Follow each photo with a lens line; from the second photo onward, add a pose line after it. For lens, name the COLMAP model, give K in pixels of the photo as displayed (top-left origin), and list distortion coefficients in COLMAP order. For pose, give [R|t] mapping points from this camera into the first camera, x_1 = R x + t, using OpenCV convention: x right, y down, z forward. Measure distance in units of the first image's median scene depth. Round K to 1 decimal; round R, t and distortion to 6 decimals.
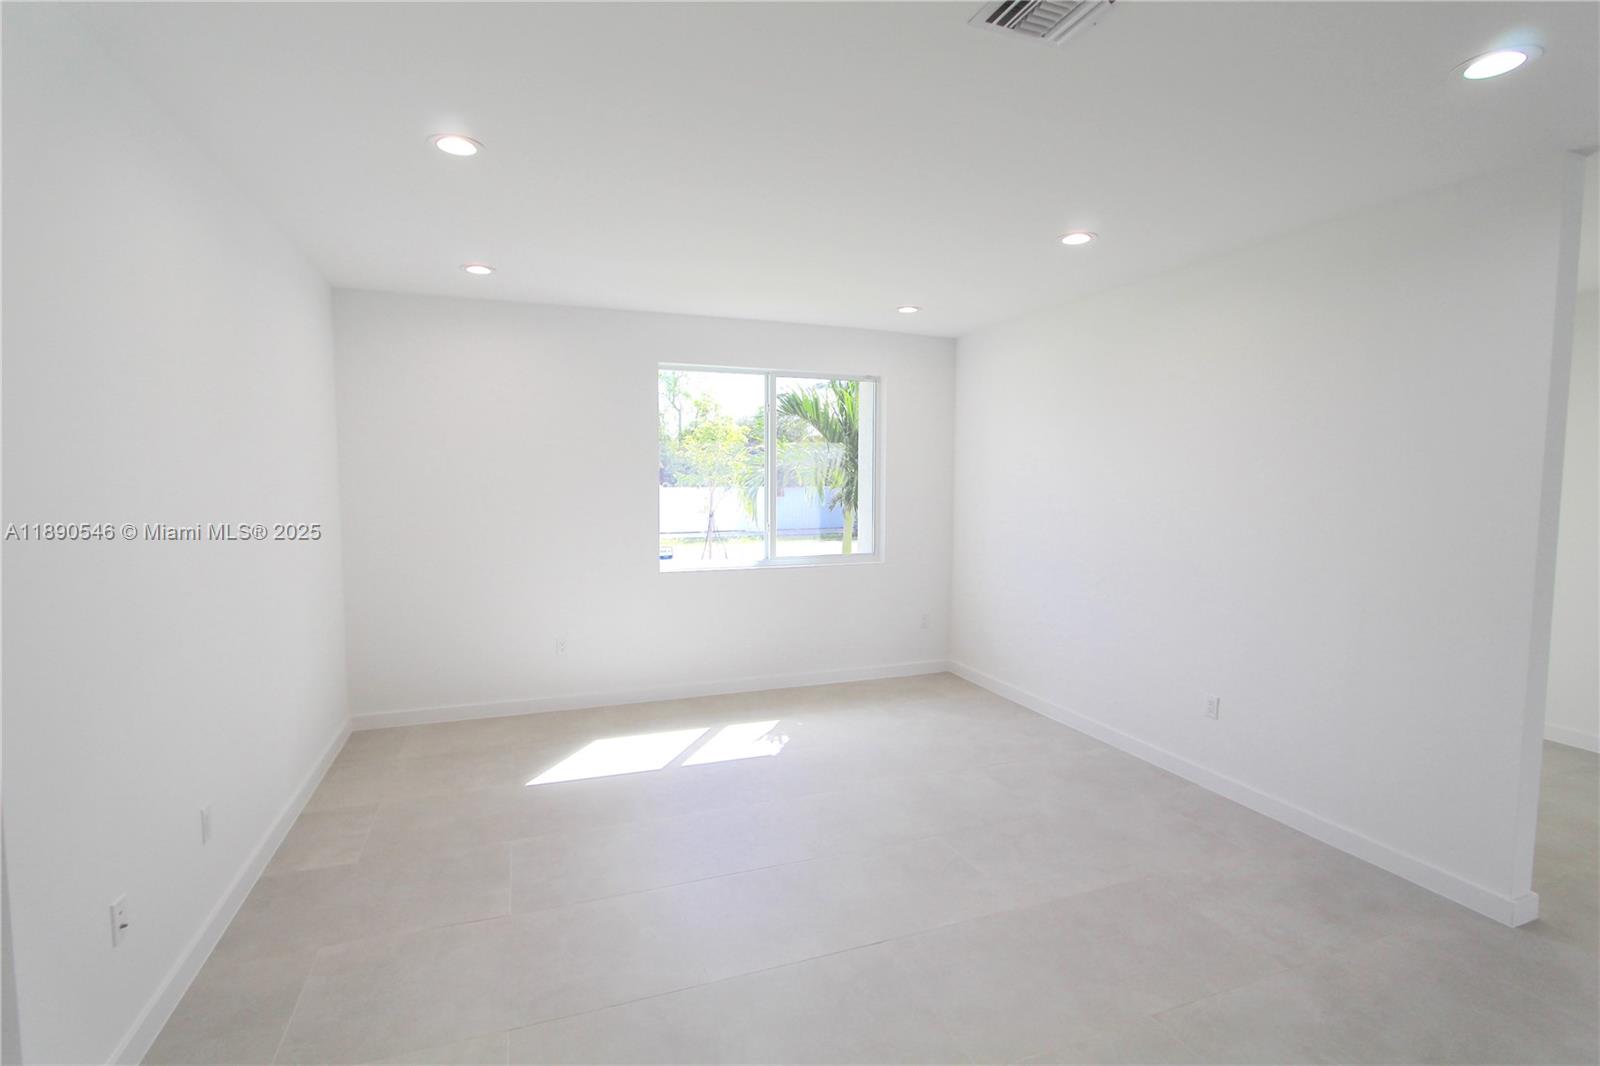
lens RADIAL K [[736.6, 0, 800.0], [0, 736.6, 533.0], [0, 0, 1]] dist [-0.009508, -0.000229]
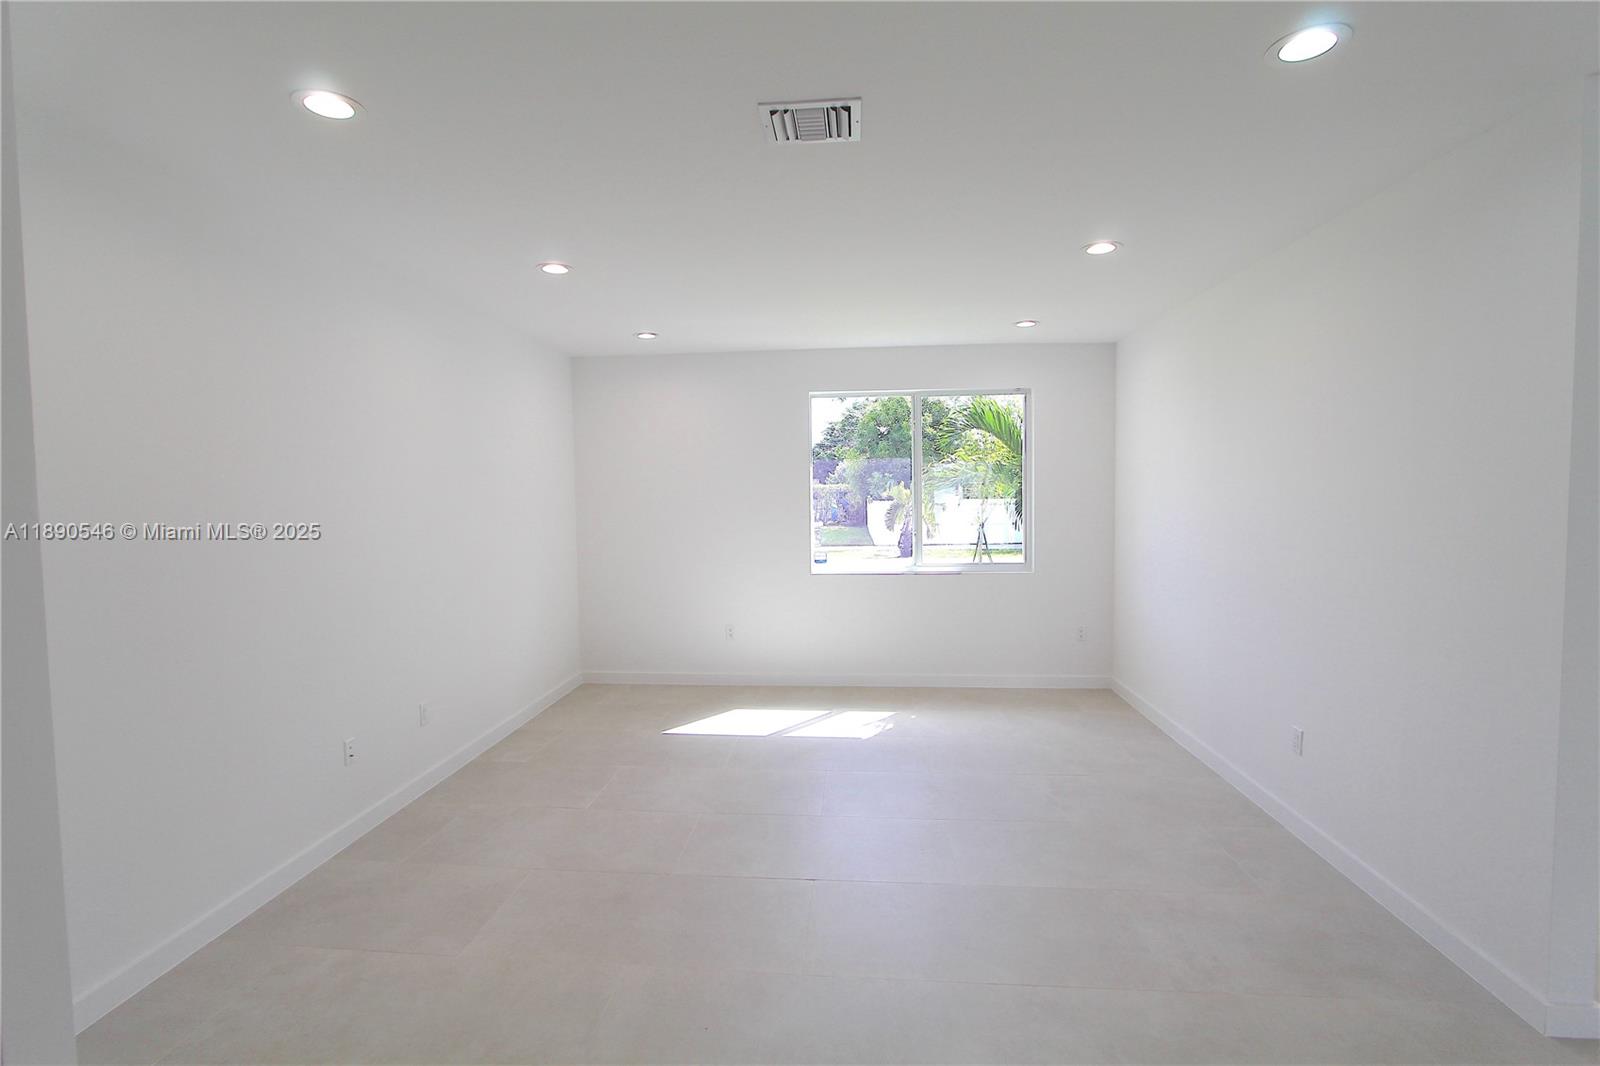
lens RADIAL K [[738.7, 0, 793.3], [0, 738.7, 526.3], [0, 0, 1]] dist [-0.010294, 0.000110]
pose [[0.899355, 0.002525, -0.437211, 0.324269], [-0.012398, 0.999728, -0.019730, 0.001898], [0.437043, 0.023165, 0.899142, -0.059539]]
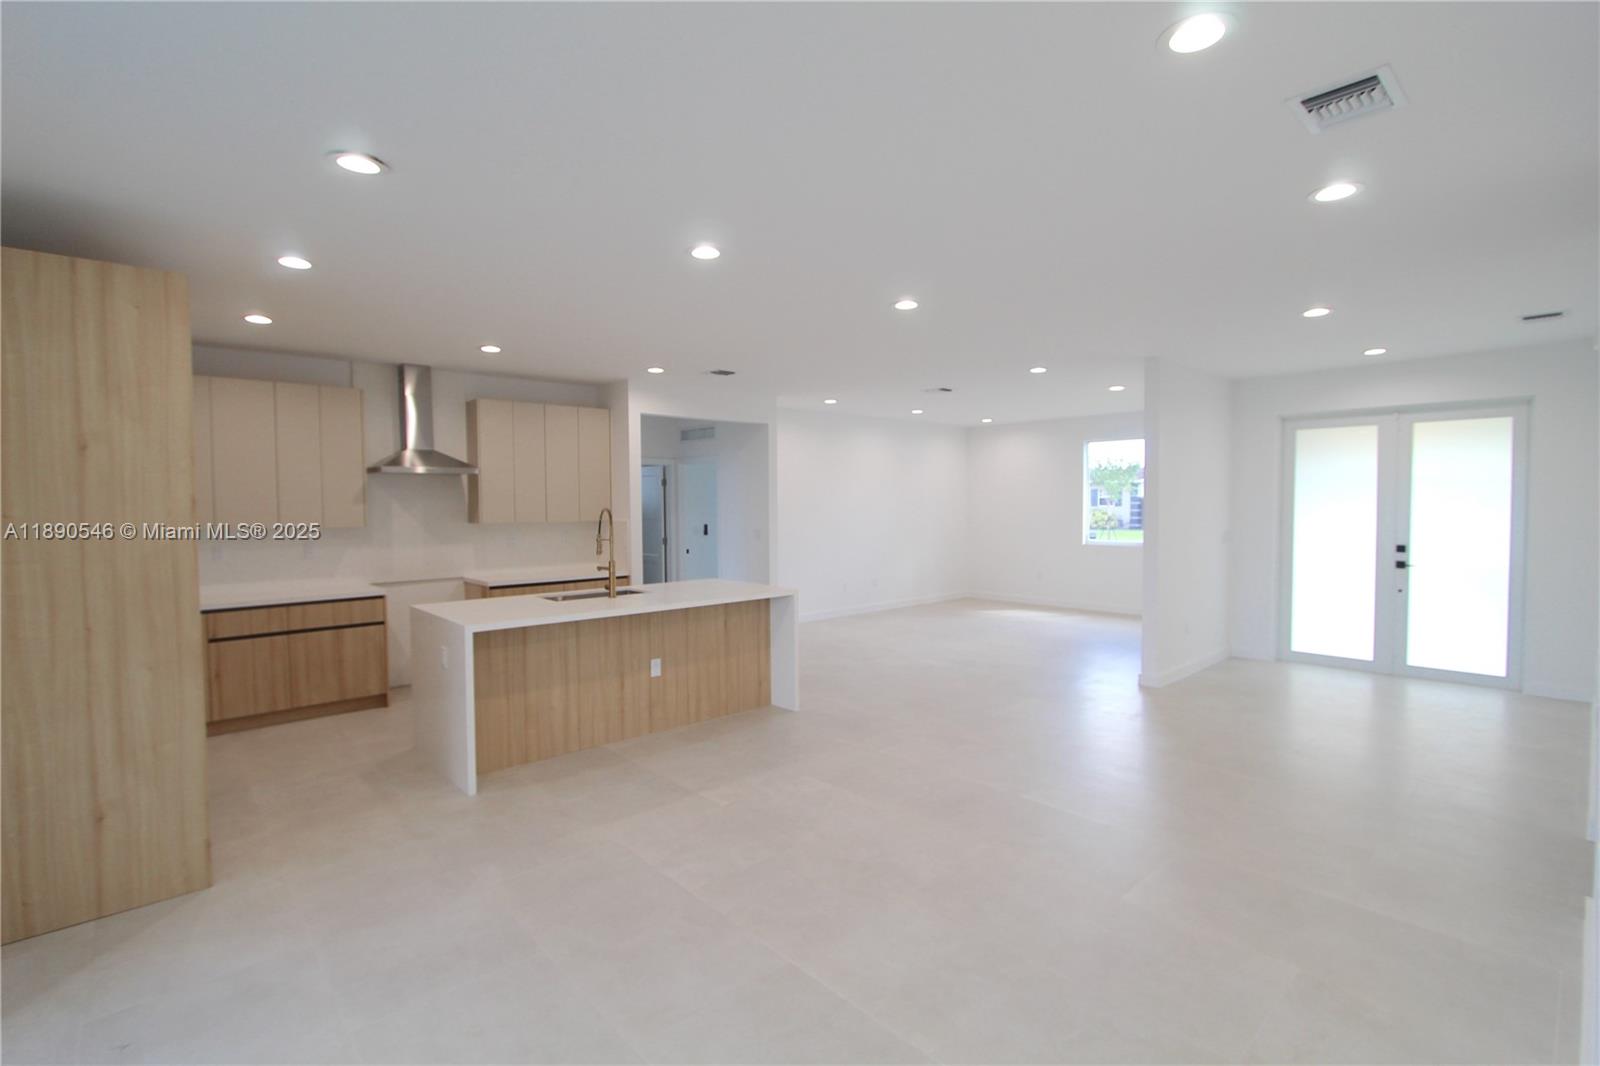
lens RADIAL K [[738.7, 0, 793.3], [0, 738.7, 526.3], [0, 0, 1]] dist [-0.010294, 0.000110]
pose [[0.335553, 0.023638, -0.941725, 1.600879], [-0.062343, 0.998051, 0.002838, 0.055010], [0.939956, 0.057758, 0.336373, -0.454317]]
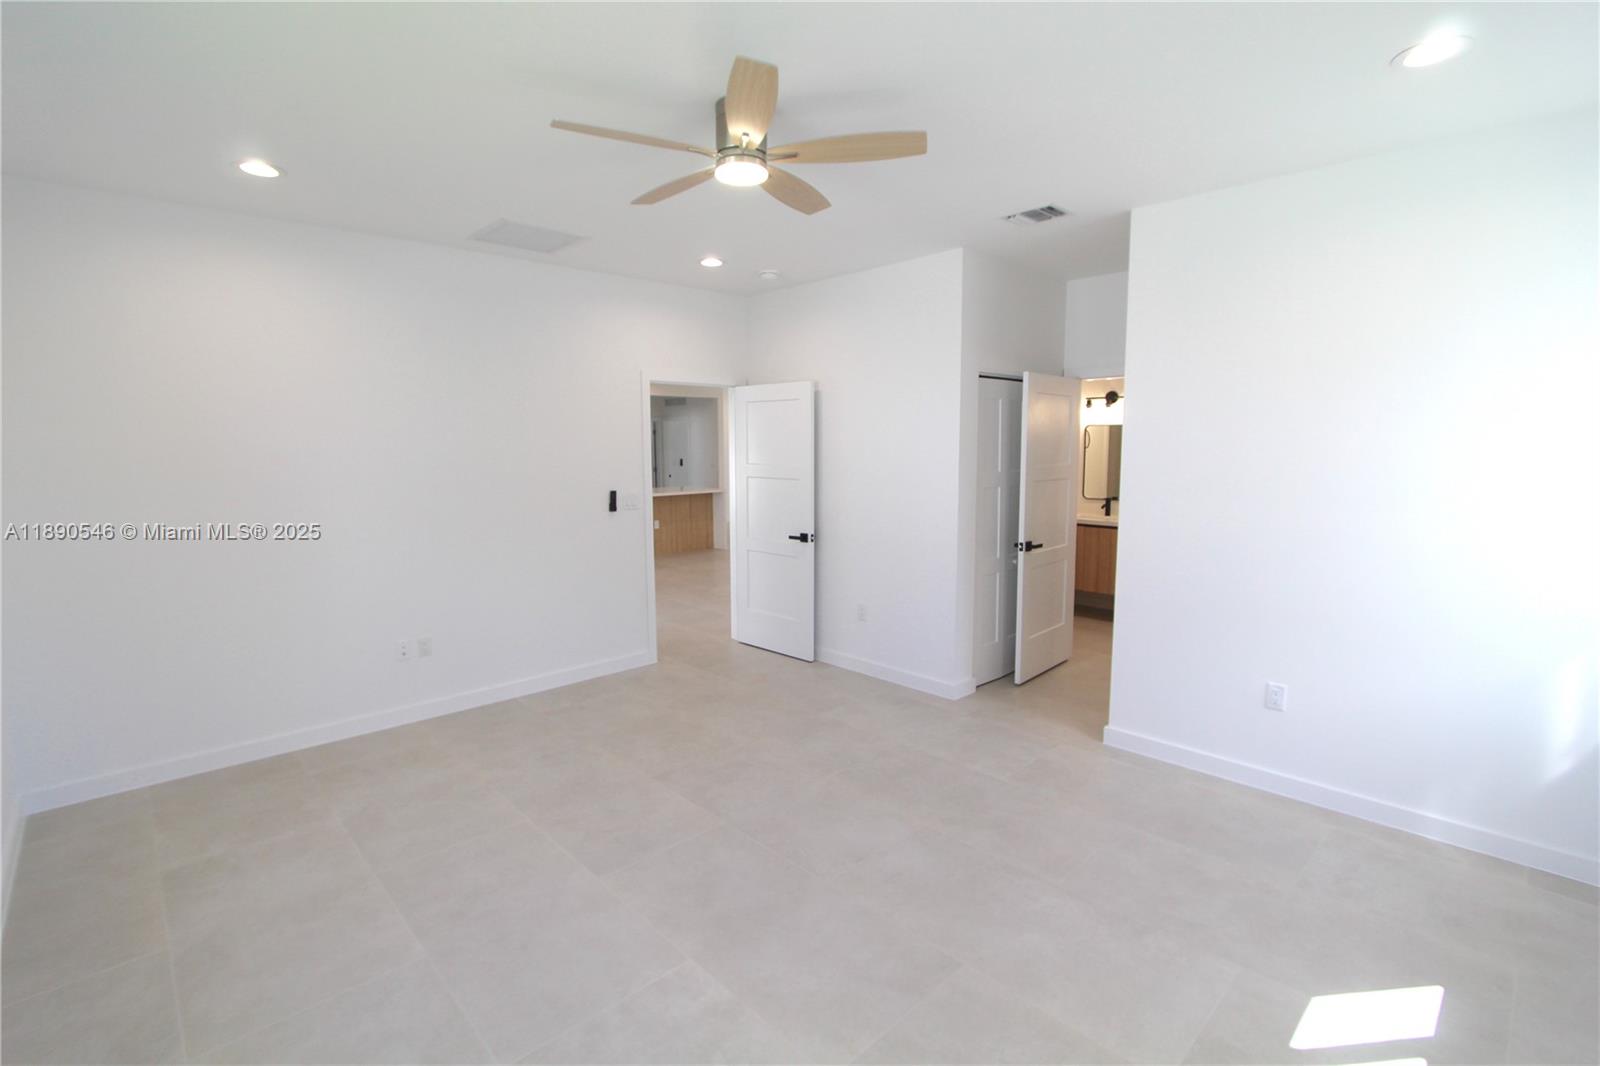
lens RADIAL K [[745.2, 0, 801.9], [0, 745.2, 527.7], [0, 0, 1]] dist [-0.000738, 0.000048]
pose [[0.372618, 0.100127, -0.922567, 2.793055], [-0.067177, 0.994464, 0.080797, 0.072133], [0.925550, 0.031869, 0.377282, -0.716488]]
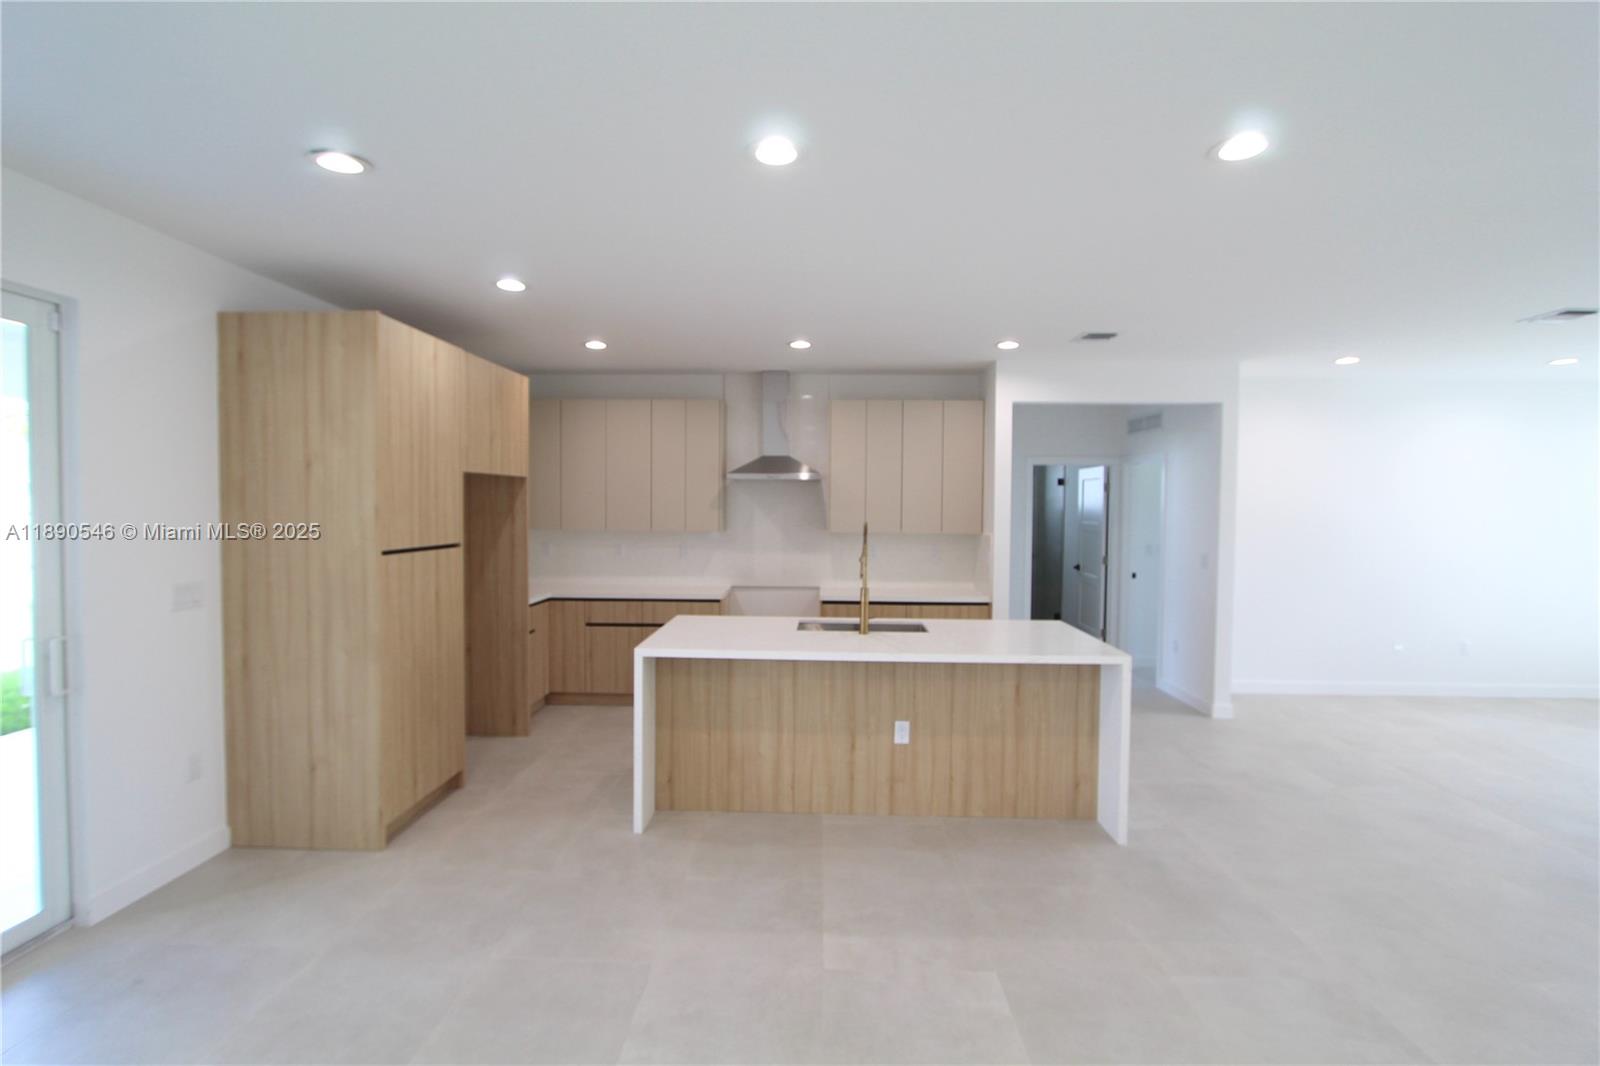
lens RADIAL K [[738.4, 0, 795.8], [0, 738.4, 525.9], [0, 0, 1]] dist [-0.022824, 0.000563]
pose [[-0.410457, 0.018257, -0.911697, 1.320167], [-0.078615, 0.995369, 0.055326, 0.011958], [0.908485, 0.094382, -0.407120, -0.067967]]
